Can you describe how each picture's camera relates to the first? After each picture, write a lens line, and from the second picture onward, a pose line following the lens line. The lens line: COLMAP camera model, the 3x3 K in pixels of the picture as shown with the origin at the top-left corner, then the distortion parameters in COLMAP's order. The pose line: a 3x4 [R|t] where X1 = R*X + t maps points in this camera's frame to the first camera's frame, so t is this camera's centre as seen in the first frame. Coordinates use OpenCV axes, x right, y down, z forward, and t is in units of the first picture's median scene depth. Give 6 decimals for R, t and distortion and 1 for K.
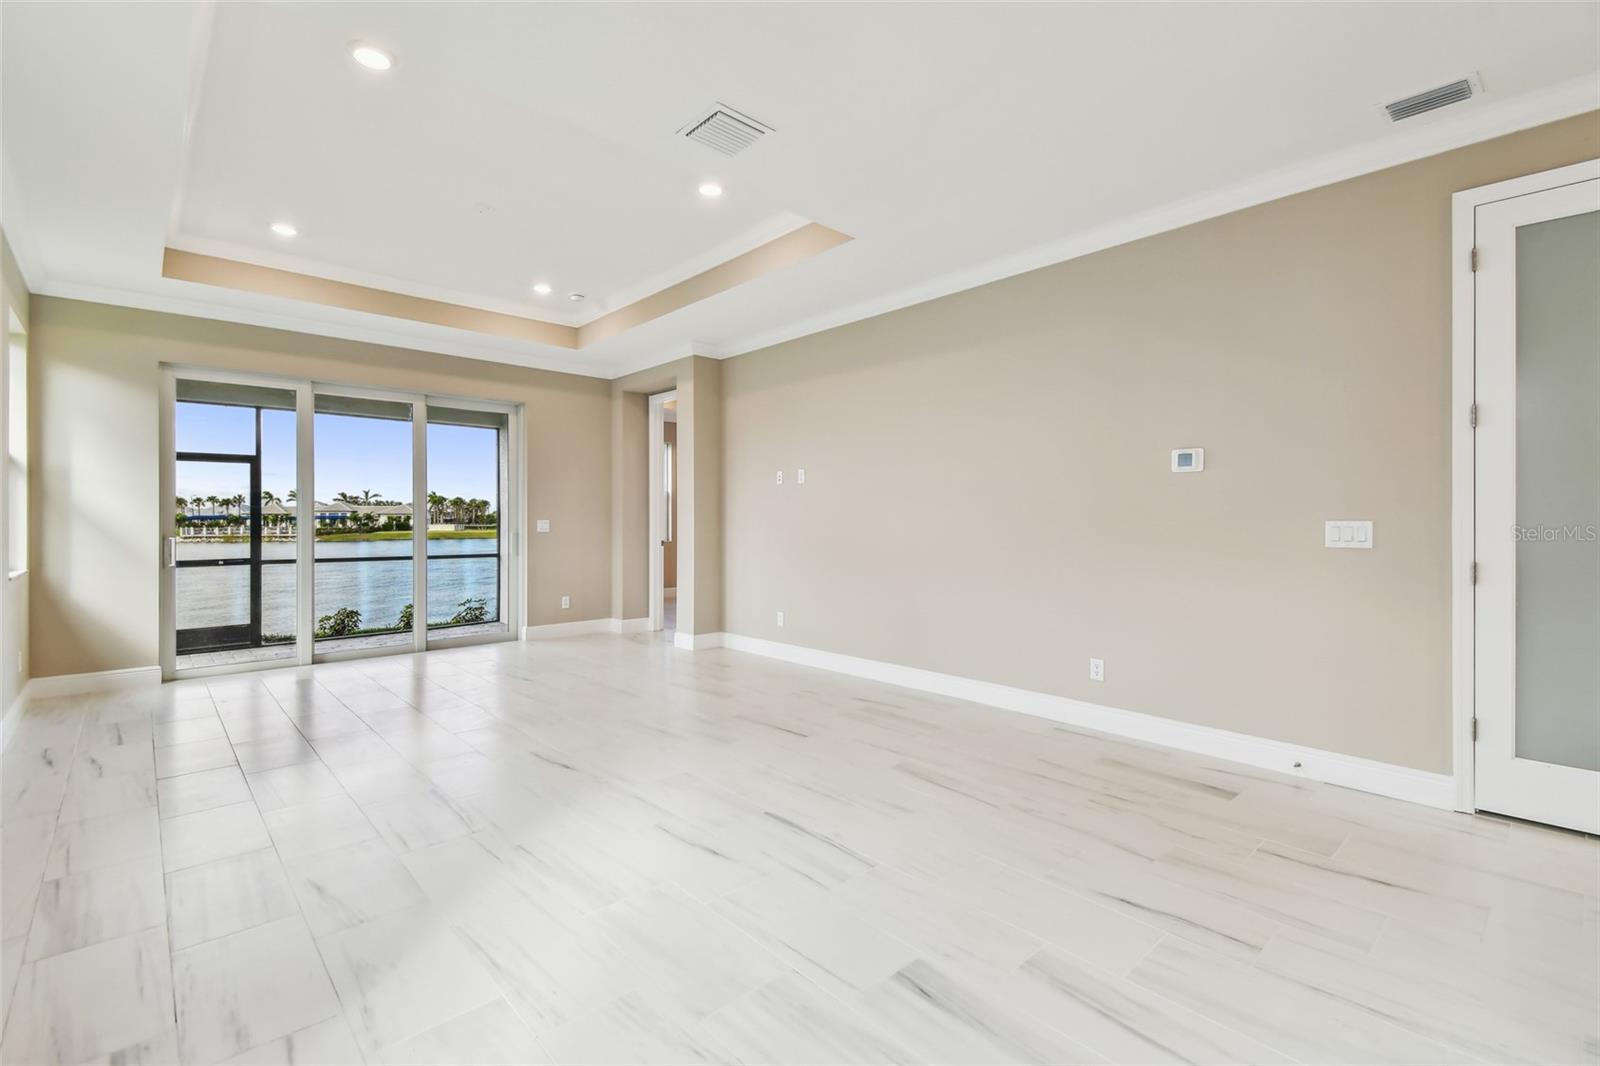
lens RADIAL K [[704.2, 0, 794.7], [0, 704.2, 524.3], [0, 0, 1]] dist [0.031825, -0.015973]
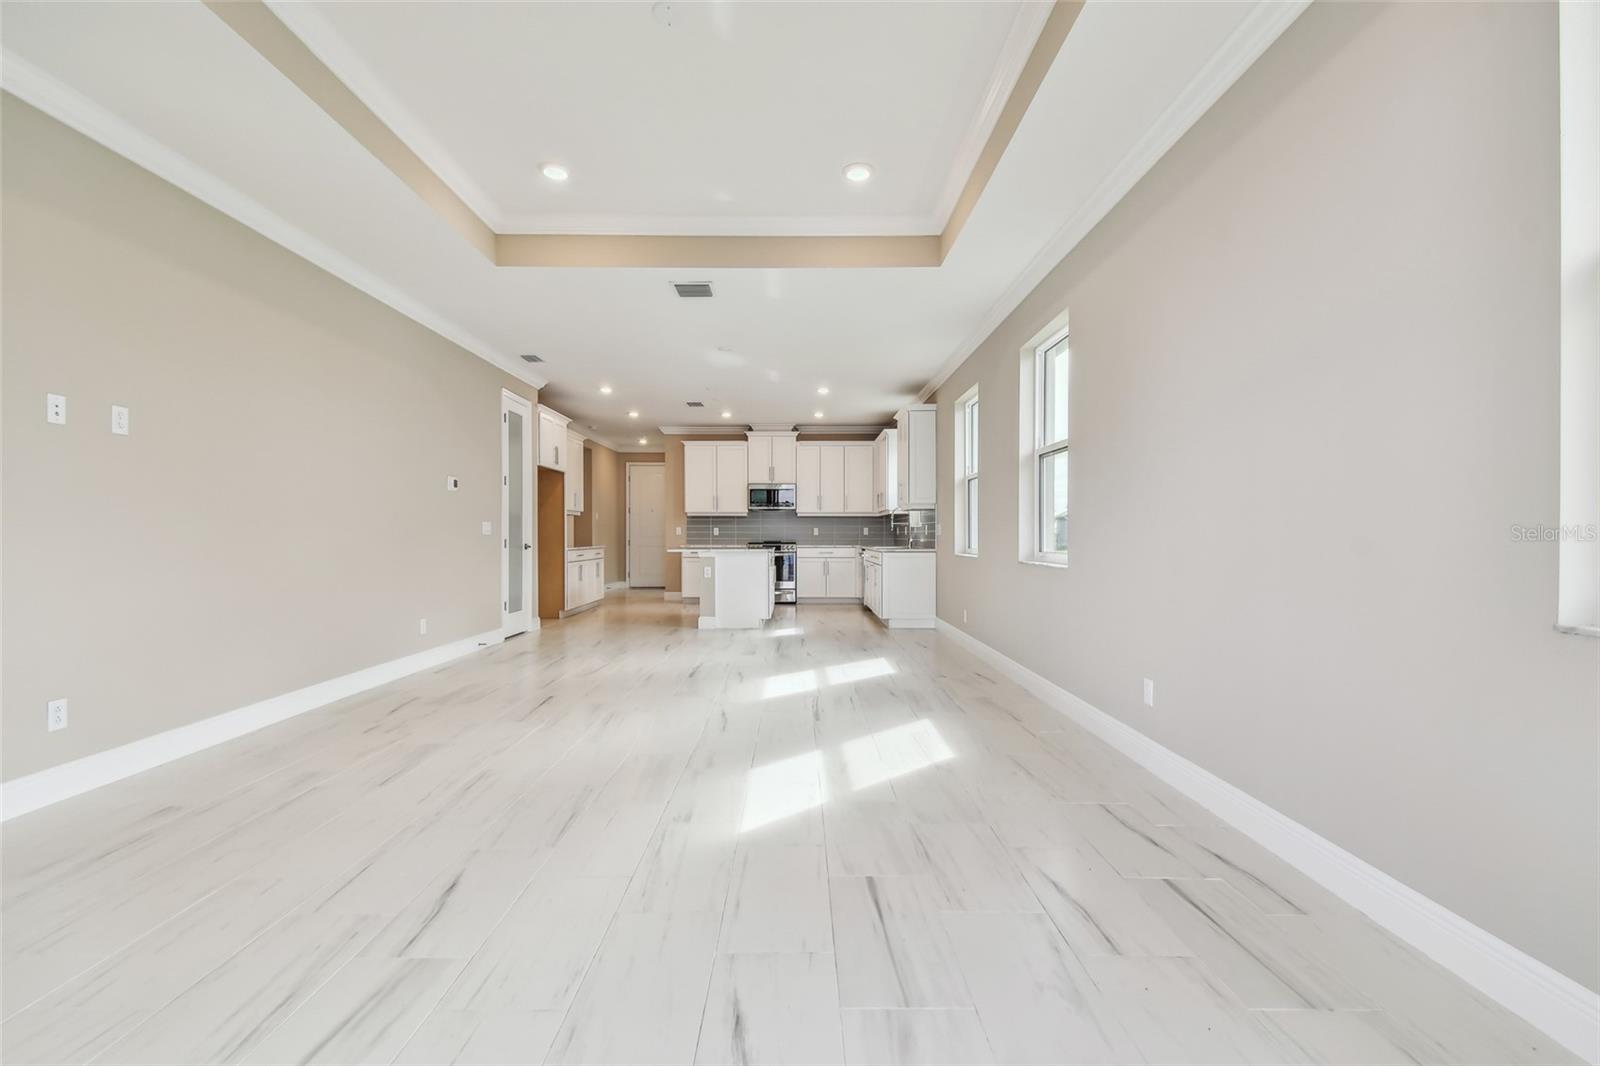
lens RADIAL K [[704.2, 0, 794.1], [0, 704.2, 531.3], [0, 0, 1]] dist [0.031825, -0.015973]
pose [[-0.735700, 0.004250, 0.677294, -1.061686], [0.003863, 0.999990, -0.002079, 0.024767], [-0.677296, 0.001087, -0.735710, 1.551396]]
